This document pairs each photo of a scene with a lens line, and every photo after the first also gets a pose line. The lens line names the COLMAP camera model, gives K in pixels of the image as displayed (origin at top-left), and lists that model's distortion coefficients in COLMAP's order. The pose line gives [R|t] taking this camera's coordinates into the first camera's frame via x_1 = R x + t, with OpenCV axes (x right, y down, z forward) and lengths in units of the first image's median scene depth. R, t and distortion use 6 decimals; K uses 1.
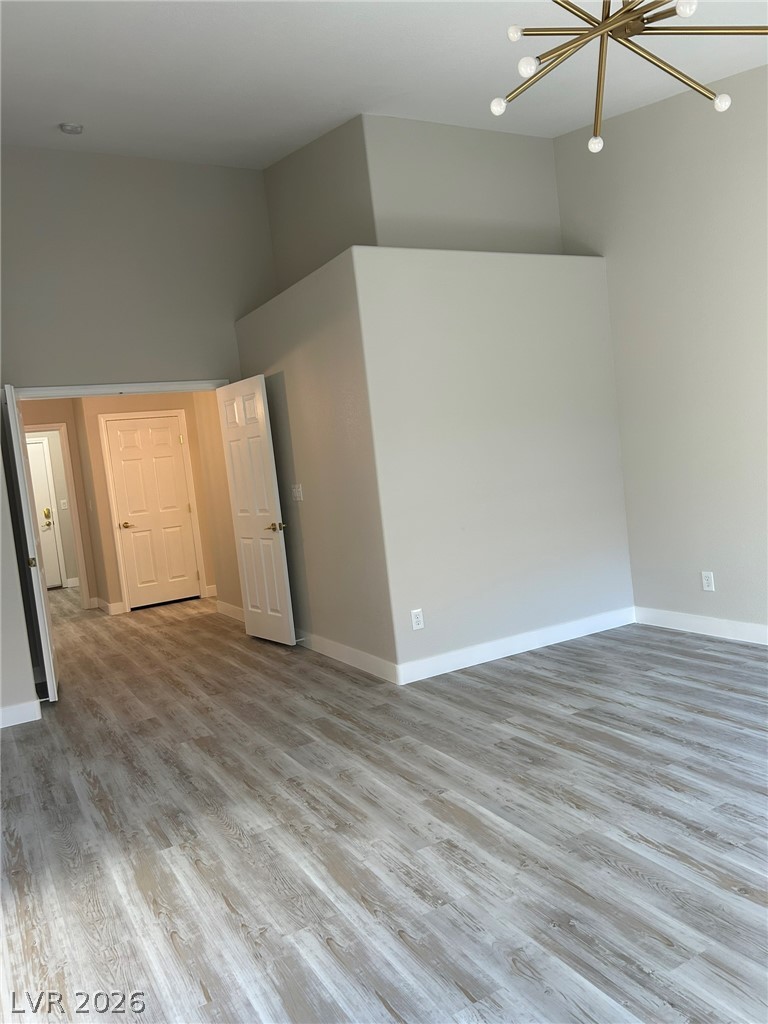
lens RADIAL K [[772.2, 0, 388.9], [0, 772.2, 512.1], [0, 0, 1]] dist [0.044312, -0.043505]
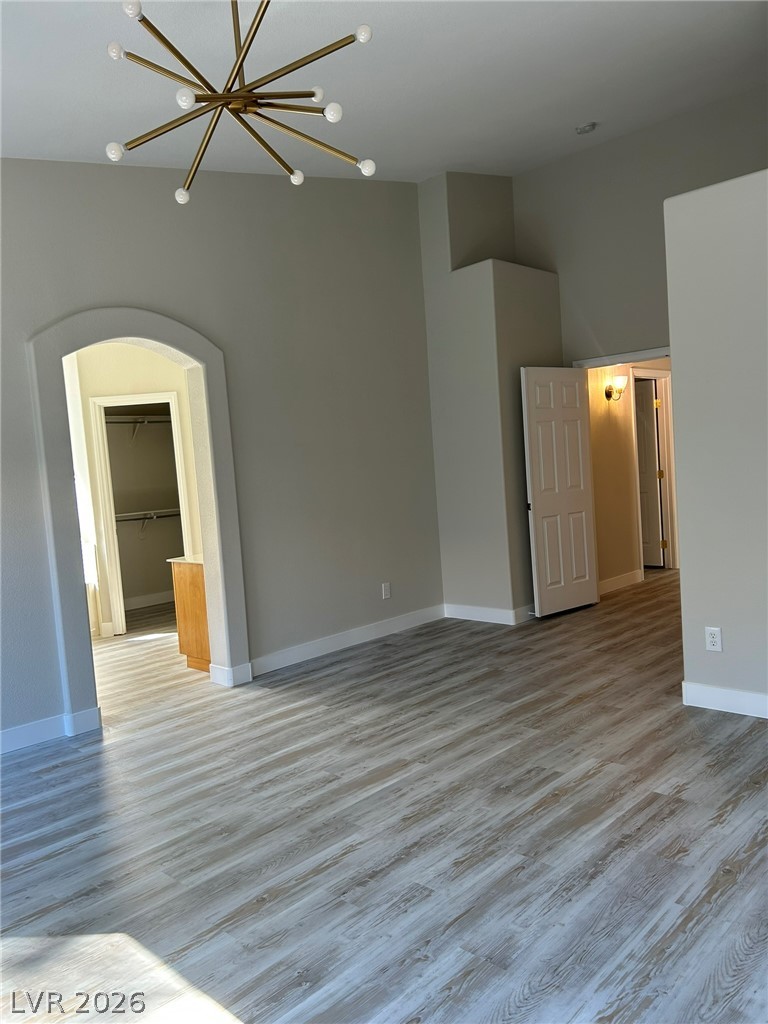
lens RADIAL K [[781.3, 0, 384.8], [0, 781.3, 495.4], [0, 0, 1]] dist [0.047621, -0.053478]
pose [[0.288608, 0.125568, -0.949178, 1.037606], [-0.029229, 0.992056, 0.122353, -0.155097], [0.957001, -0.007568, 0.289986, 0.591585]]
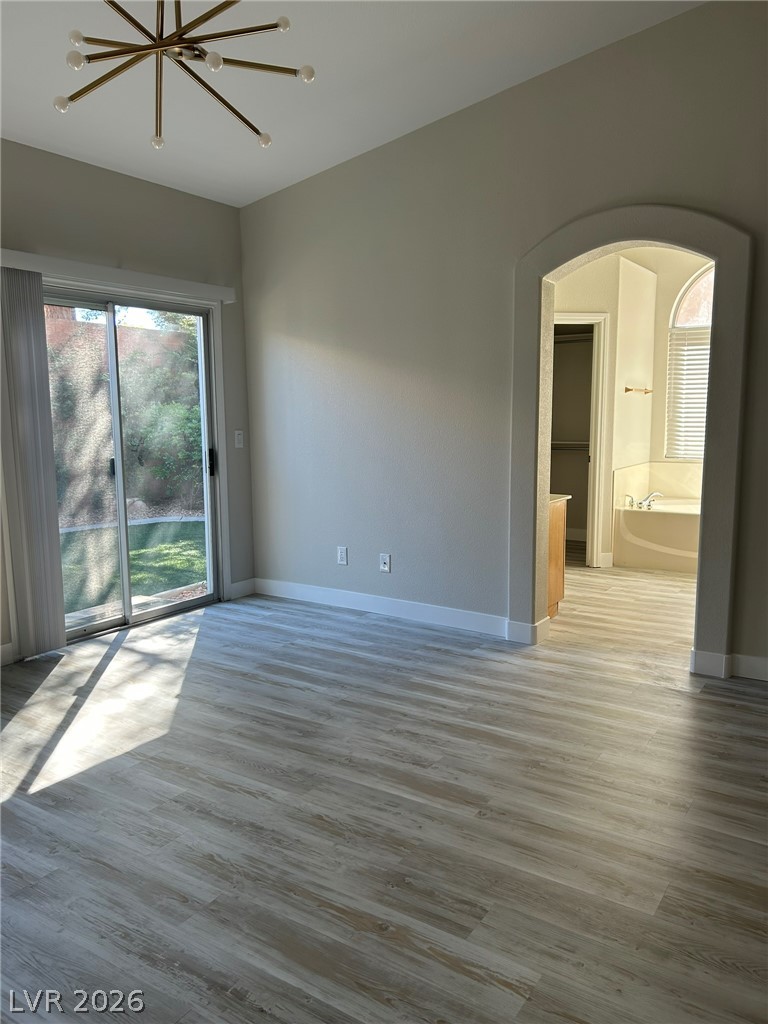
lens RADIAL K [[772.2, 0, 388.9], [0, 772.2, 512.1], [0, 0, 1]] dist [0.044312, -0.043505]
pose [[-0.884635, 0.171270, -0.433691, 0.446958], [0.067179, 0.967210, 0.244933, -0.164766], [0.461420, 0.187541, -0.867133, 1.553845]]
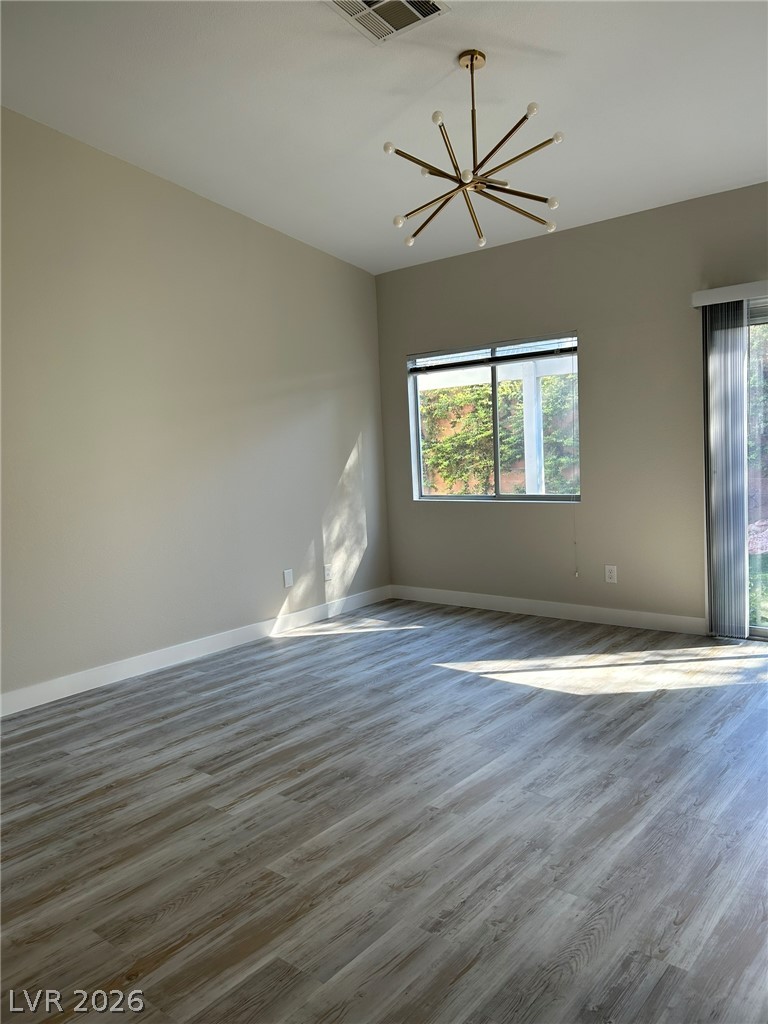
lens RADIAL K [[772.2, 0, 388.9], [0, 772.2, 512.1], [0, 0, 1]] dist [0.044312, -0.043505]
pose [[-0.342352, 0.035499, 0.938901, -0.762546], [0.156316, 0.987511, 0.019661, -0.015543], [-0.926477, 0.153496, -0.343626, 1.254407]]
